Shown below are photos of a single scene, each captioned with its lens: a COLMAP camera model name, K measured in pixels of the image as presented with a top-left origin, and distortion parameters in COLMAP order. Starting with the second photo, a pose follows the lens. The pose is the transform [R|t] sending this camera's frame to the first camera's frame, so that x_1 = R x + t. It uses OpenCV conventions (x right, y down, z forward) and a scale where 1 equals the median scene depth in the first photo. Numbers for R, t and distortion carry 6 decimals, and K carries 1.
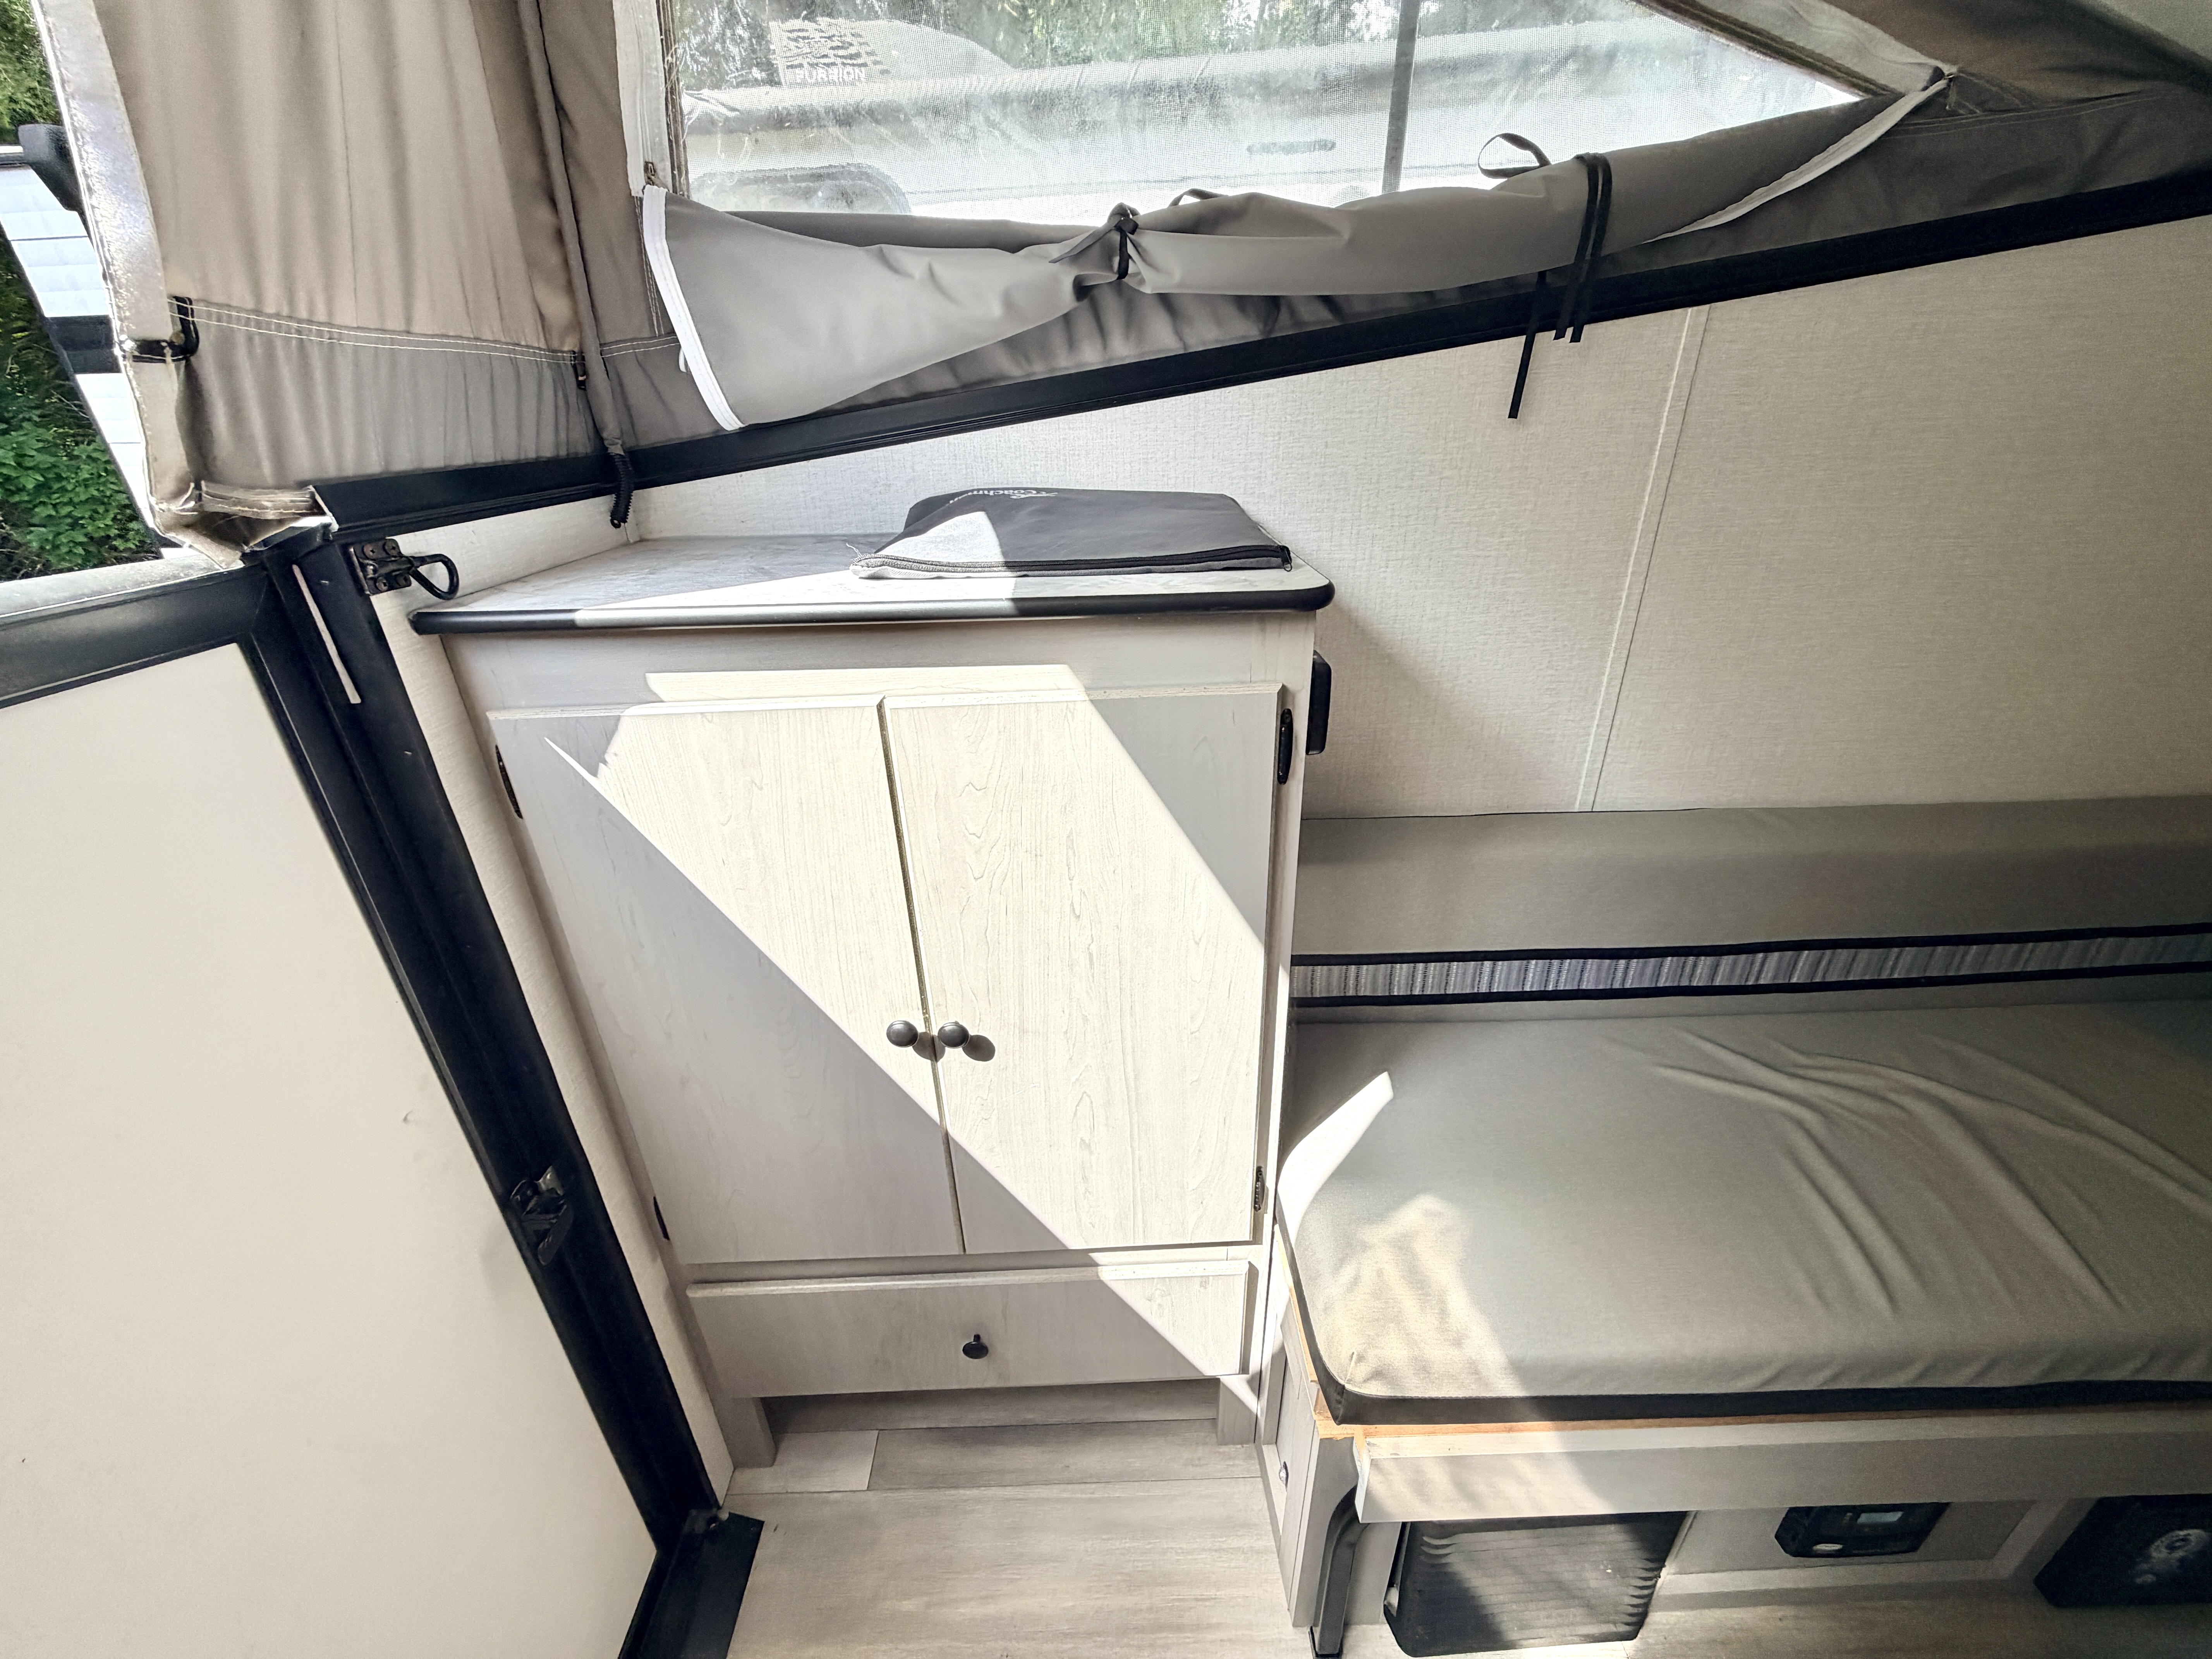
lens RADIAL K [[882.4, 0, 1101.6], [0, 882.4, 830.6], [0, 0, 1]] dist [-0.000332, -0.000216]
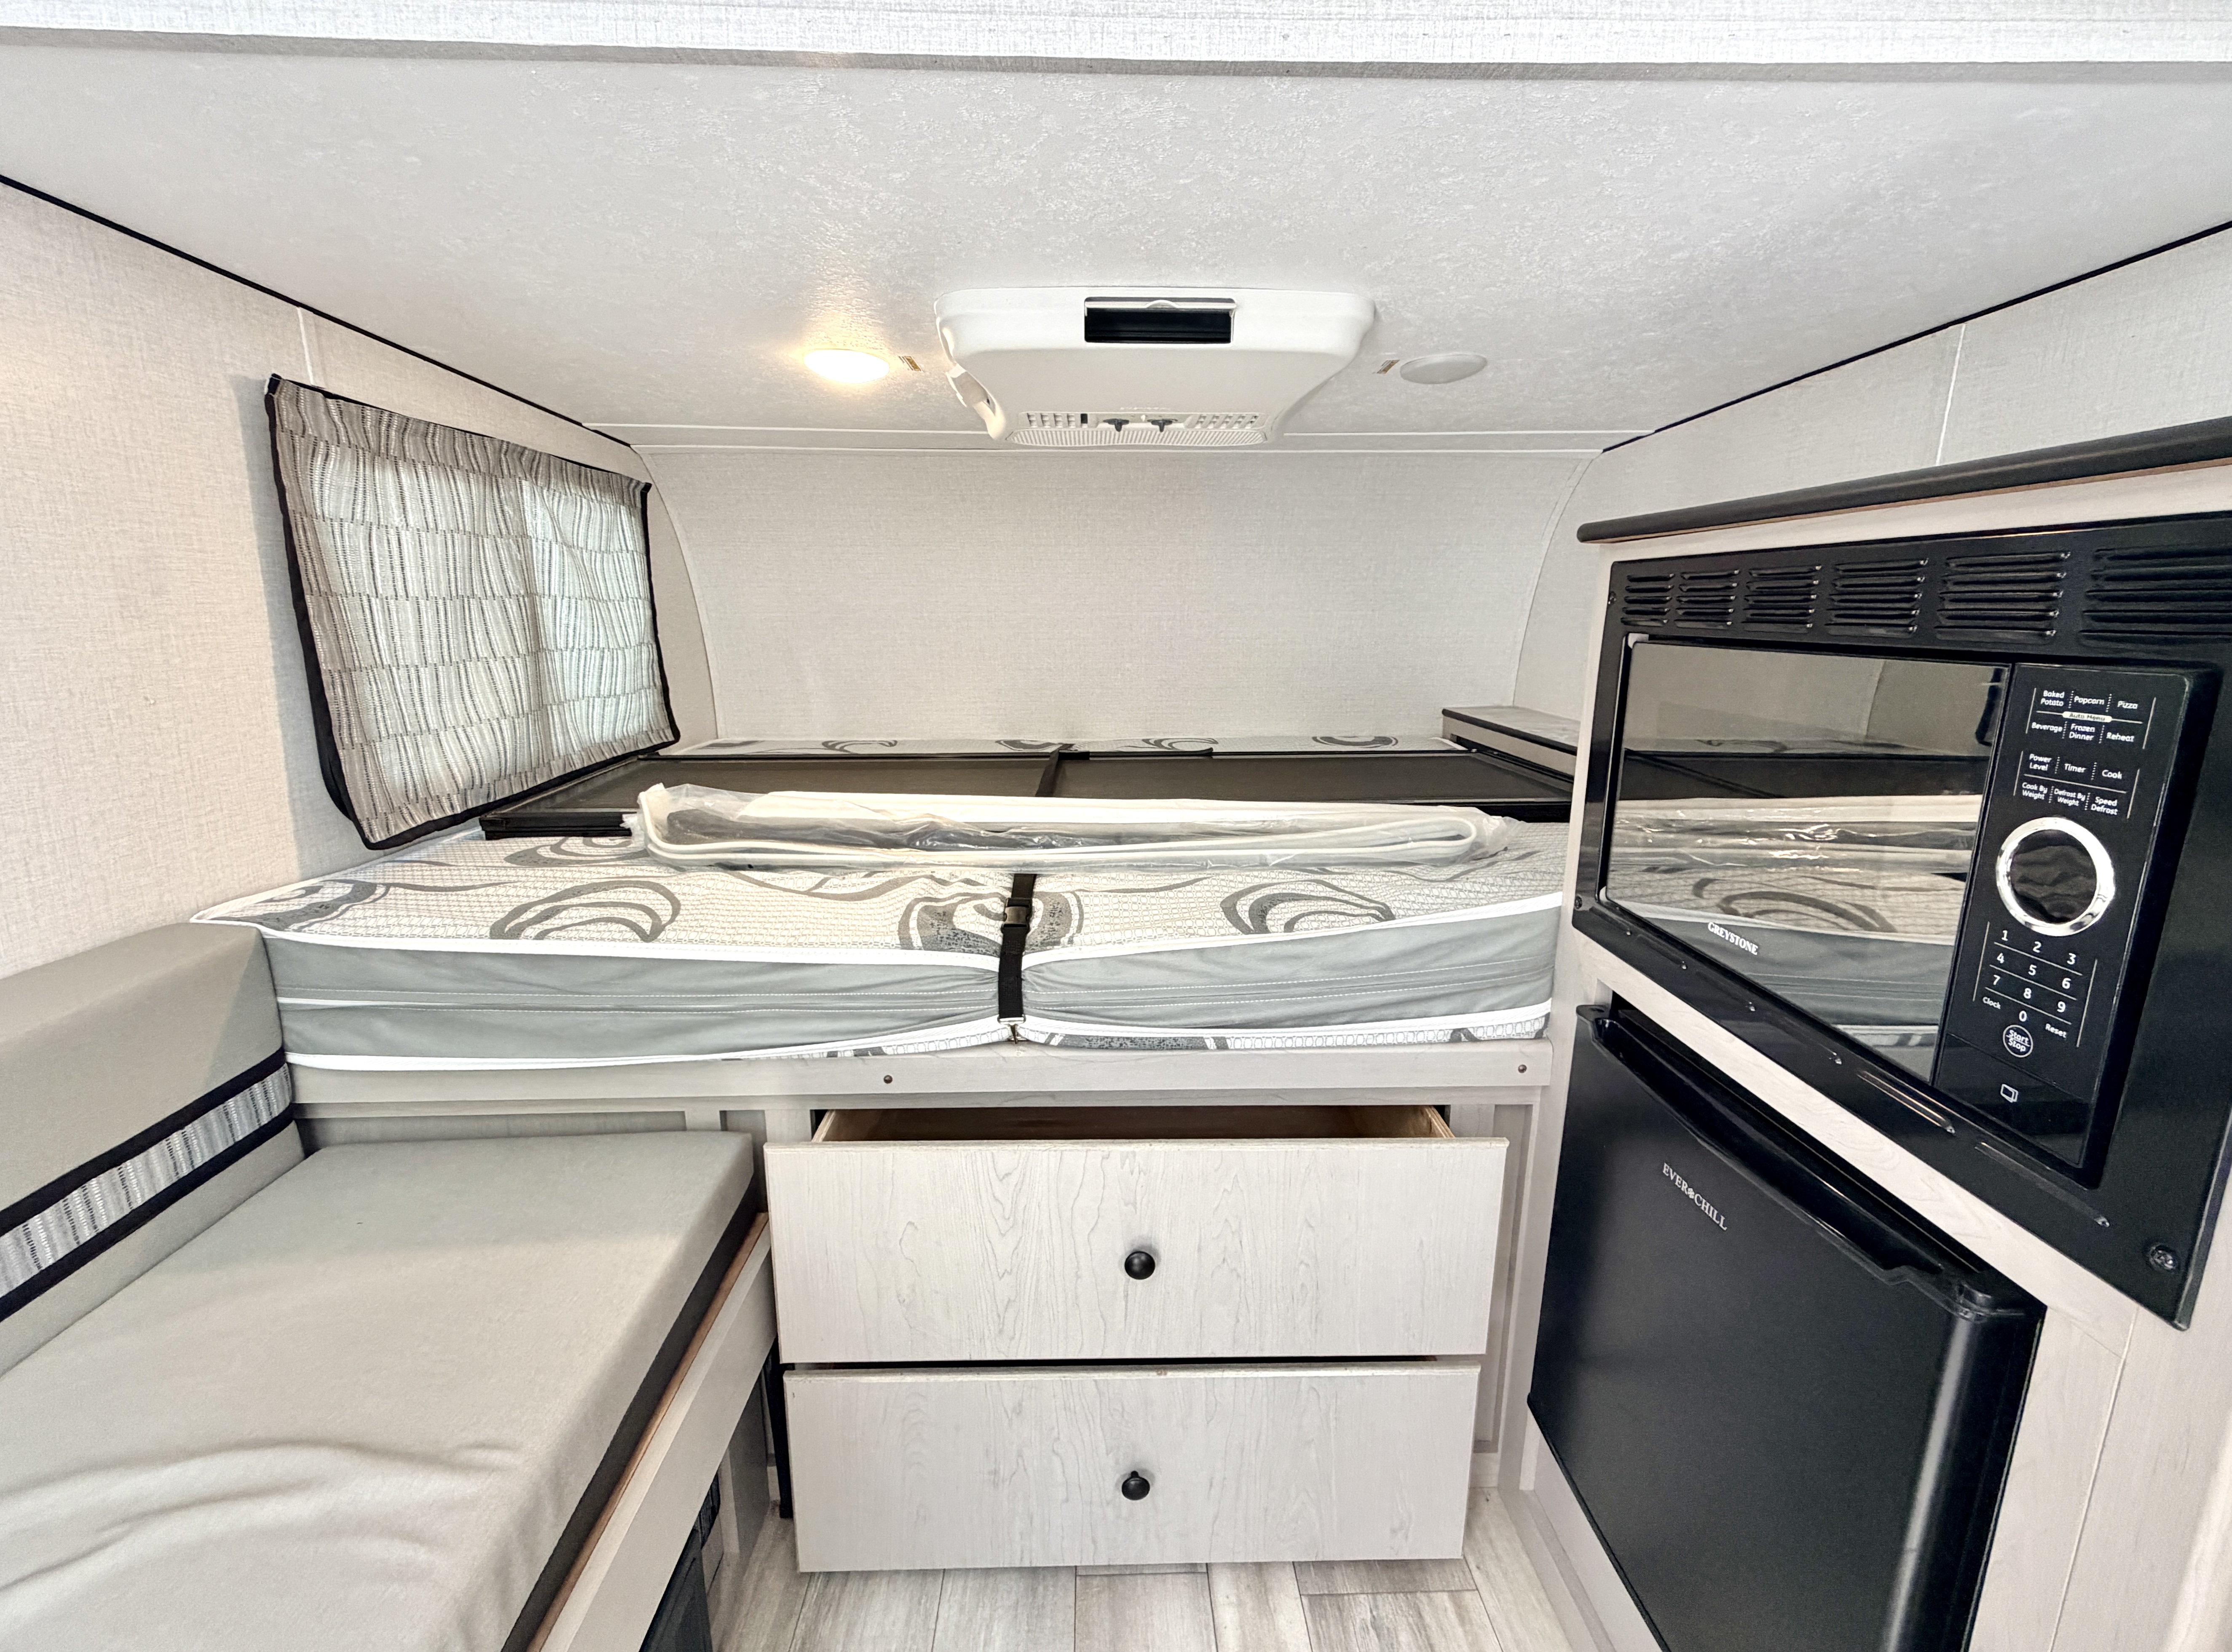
lens RADIAL K [[958.1, 0, 1116.8], [0, 958.1, 811.5], [0, 0, 1]] dist [0.001548, -0.000127]
pose [[-0.010575, -0.181844, 0.983271, 0.573032], [0.437947, 0.883156, 0.168039, 0.106208], [-0.898939, 0.432397, 0.070299, 0.195429]]
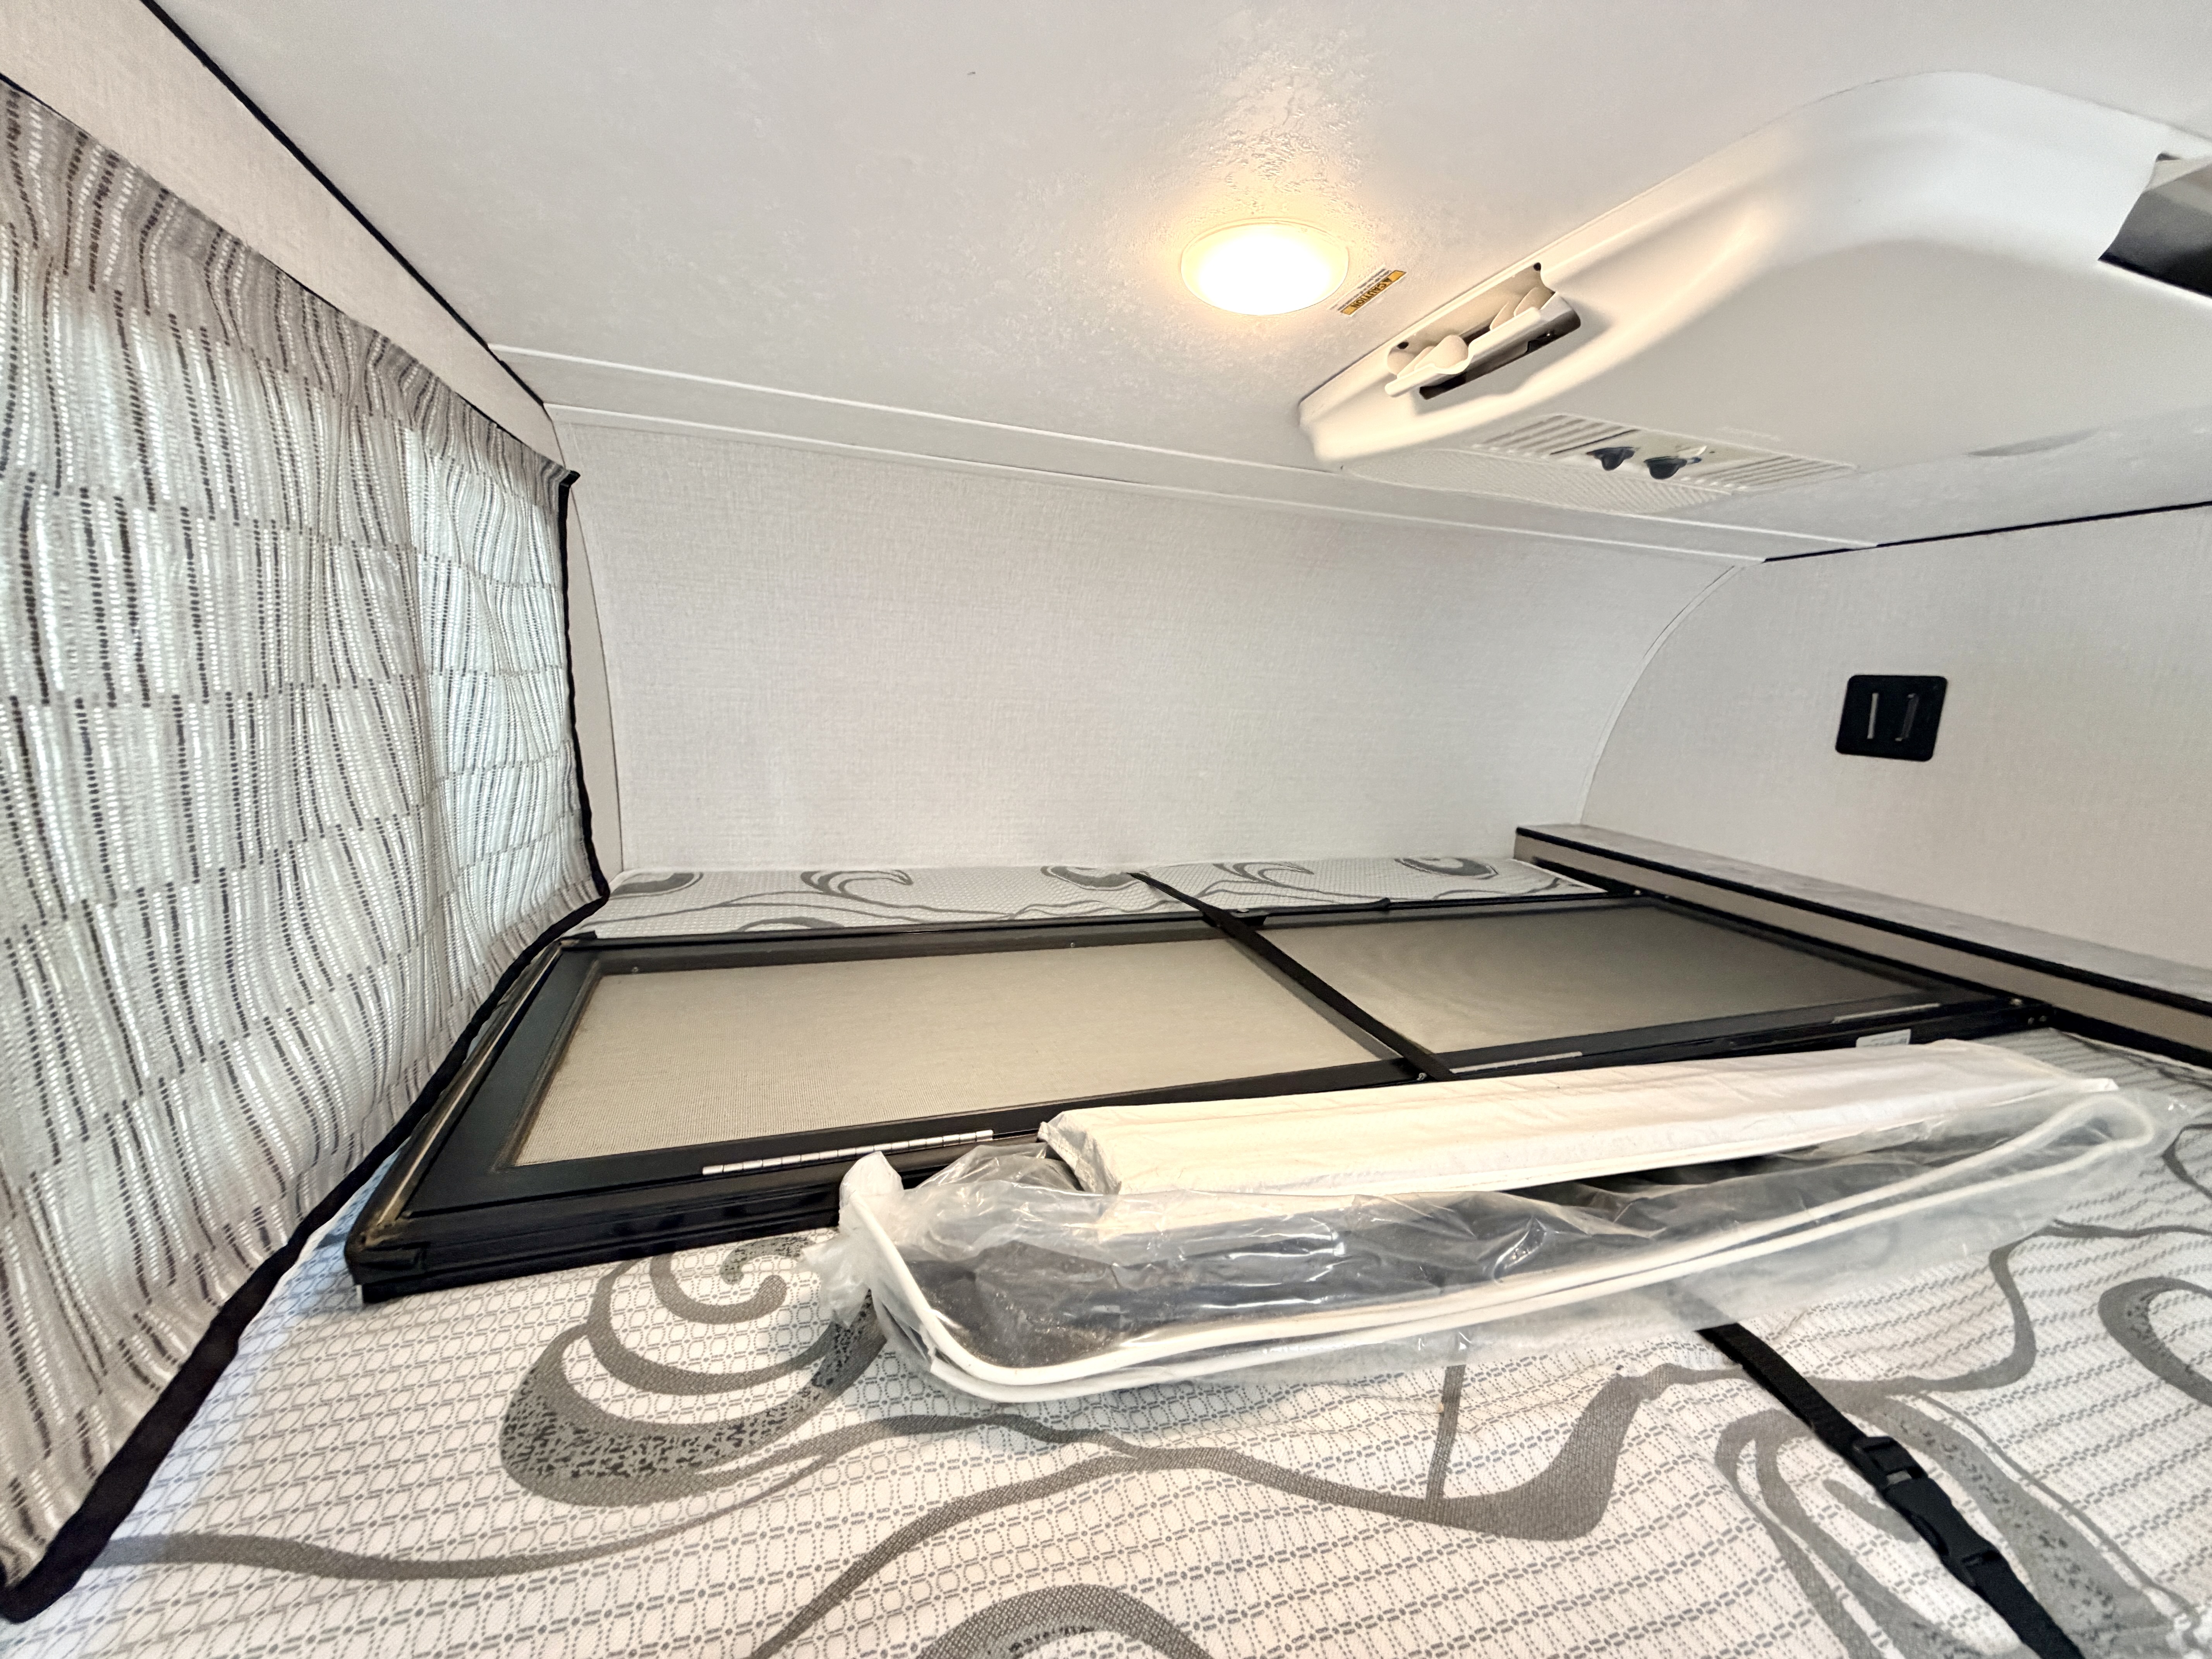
lens RADIAL K [[882.4, 0, 1101.6], [0, 882.4, 830.6], [0, 0, 1]] dist [-0.000332, -0.000216]
pose [[-0.283069, -0.163324, 0.945091, 1.373645], [0.376097, 0.887569, 0.266030, -0.235372], [-0.882283, 0.430751, -0.189817, 0.728444]]
